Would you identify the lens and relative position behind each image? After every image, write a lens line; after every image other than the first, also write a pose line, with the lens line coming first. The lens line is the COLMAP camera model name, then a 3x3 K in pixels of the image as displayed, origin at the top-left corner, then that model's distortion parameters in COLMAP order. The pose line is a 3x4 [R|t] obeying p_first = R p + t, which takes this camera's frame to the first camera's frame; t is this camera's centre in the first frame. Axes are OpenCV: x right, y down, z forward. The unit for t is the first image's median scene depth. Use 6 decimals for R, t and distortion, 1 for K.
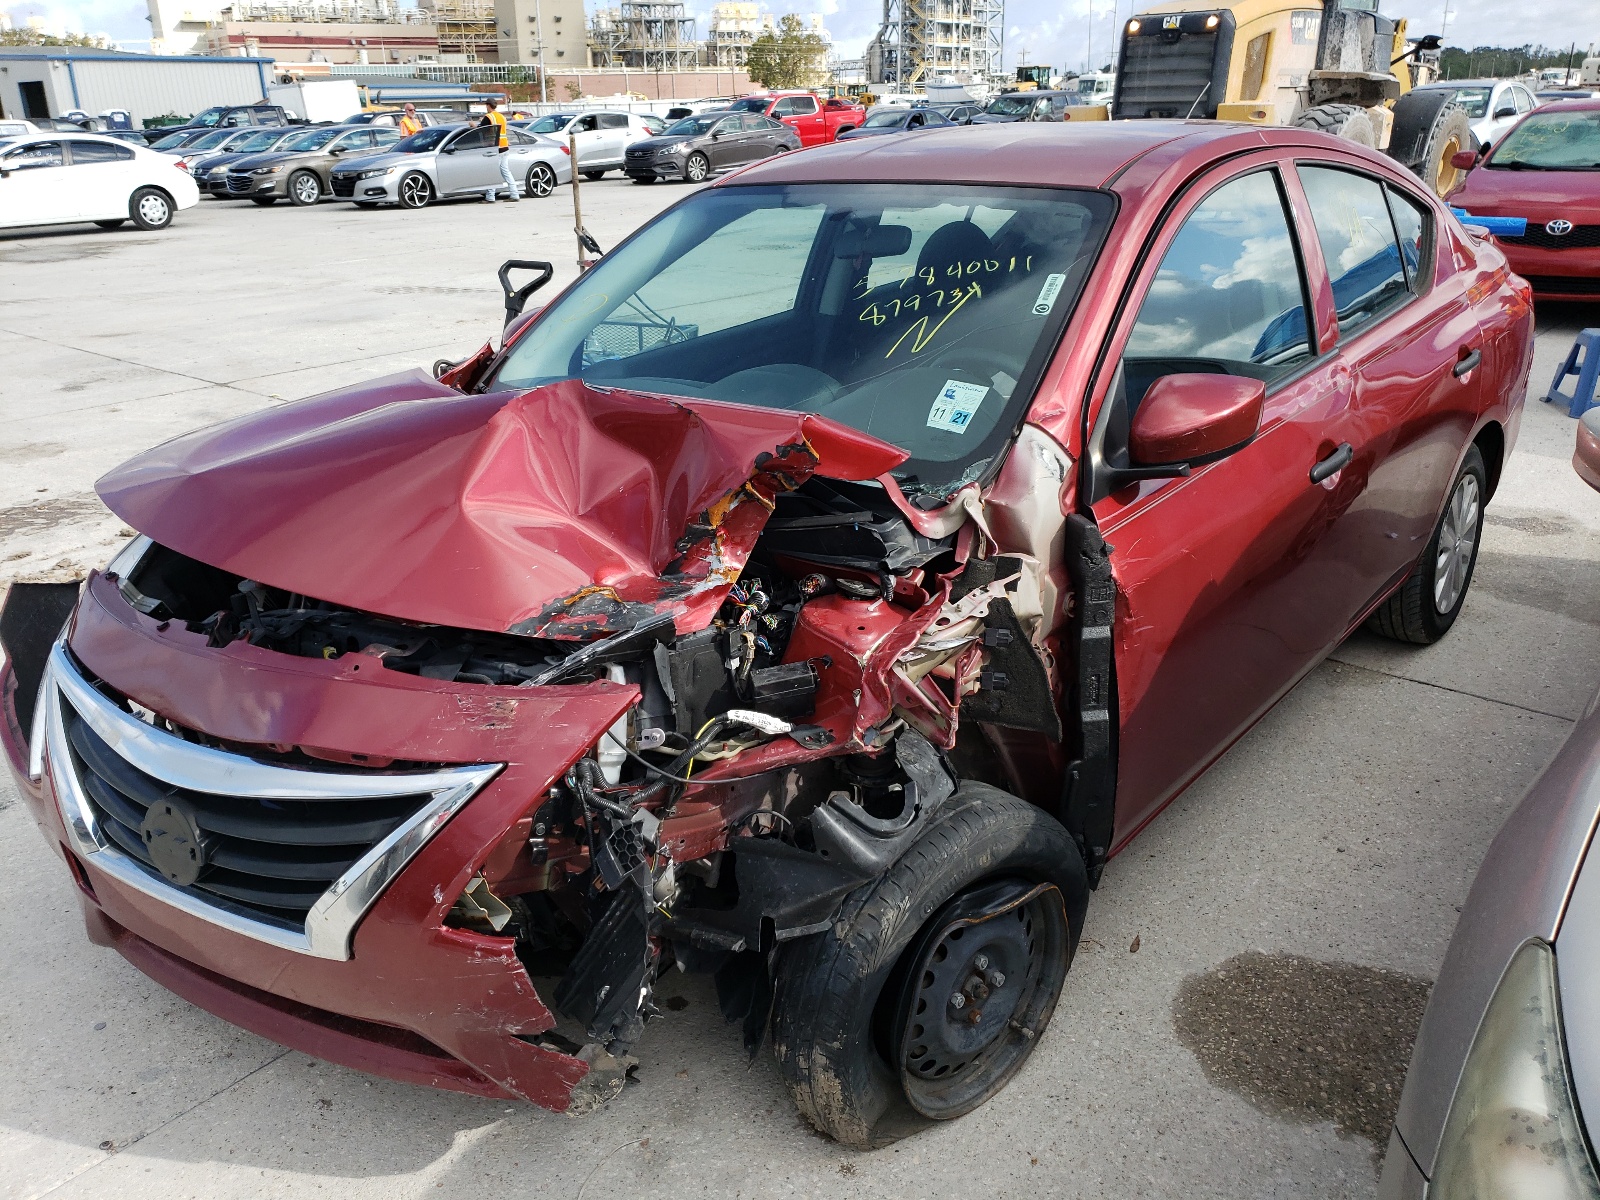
lens RADIAL K [[1258.8, 0, 855.9], [0, 1258.8, 602.4], [0, 0, 1]] dist [0.078401, -0.129792]
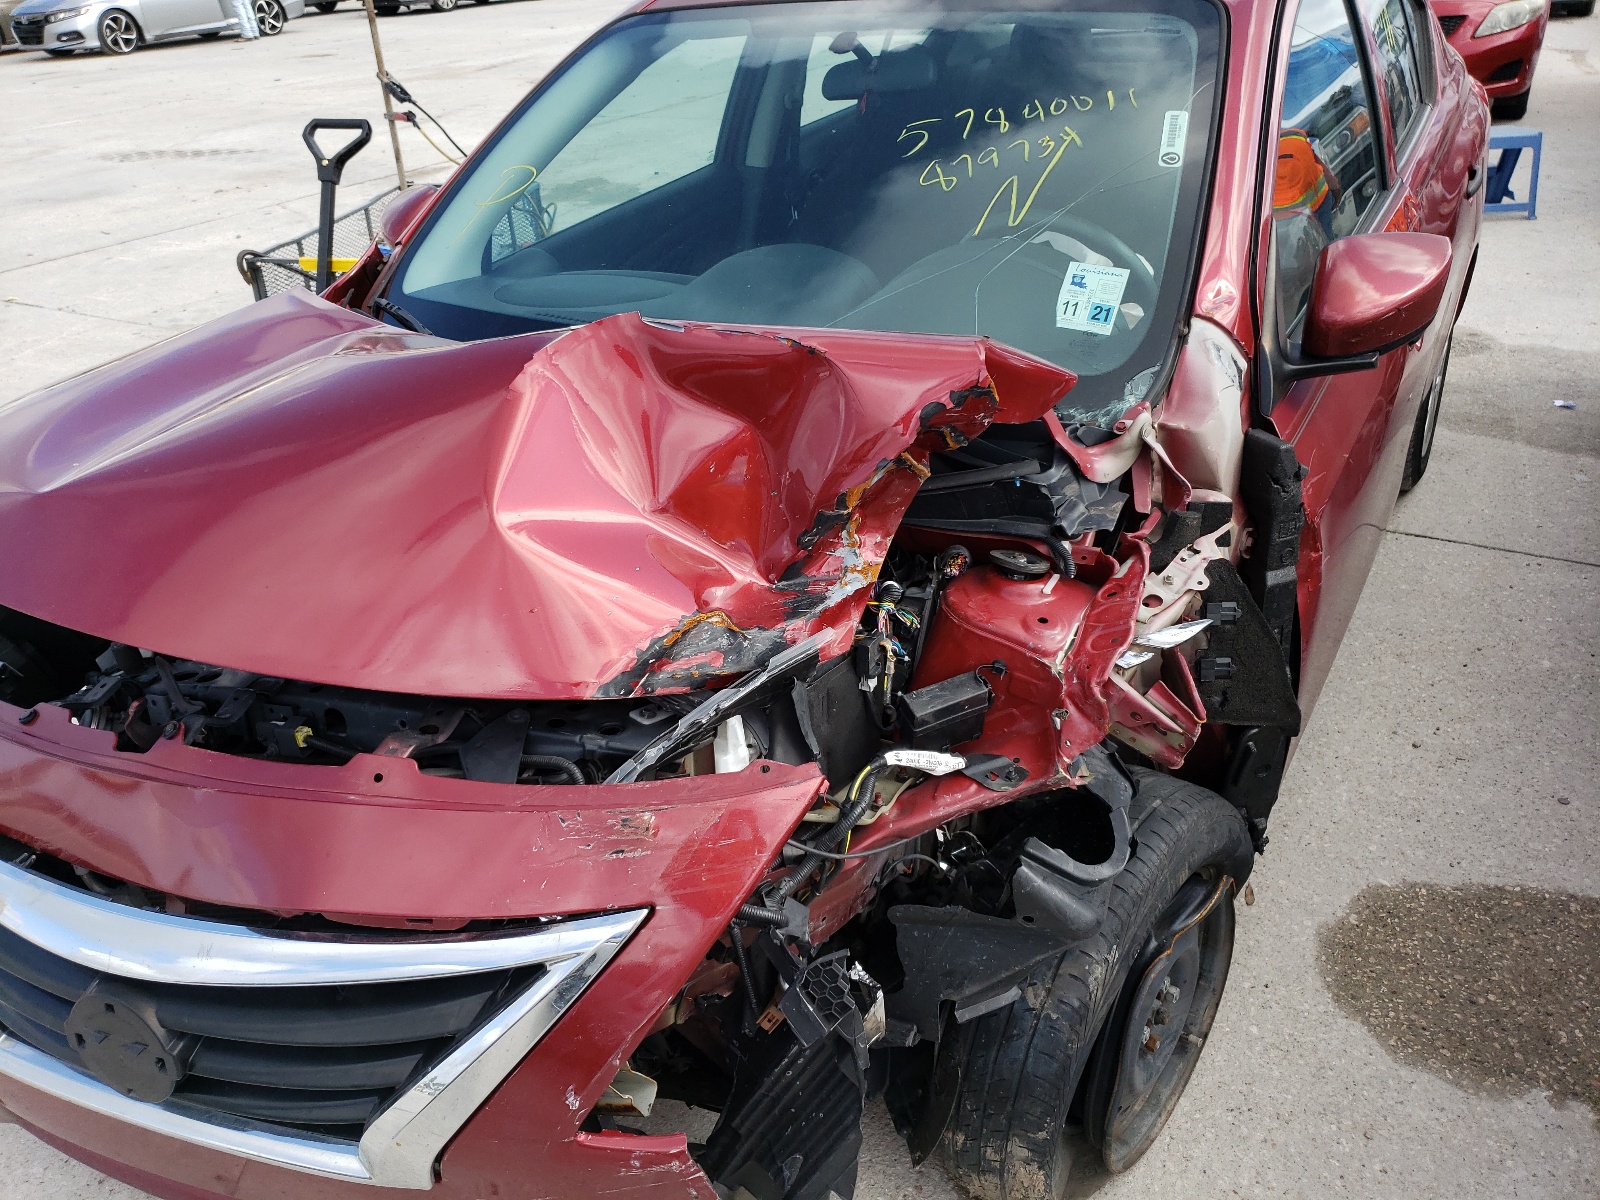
lens RADIAL K [[1200.9, 0, 800.0], [0, 1200.9, 600.0], [0, 0, 1]] dist [0.024016, 0.001317]
pose [[0.983919, -0.111435, 0.139594, -0.230062], [0.090870, 0.985116, 0.145905, -0.105765], [-0.153775, -0.130873, 0.979400, 0.318663]]
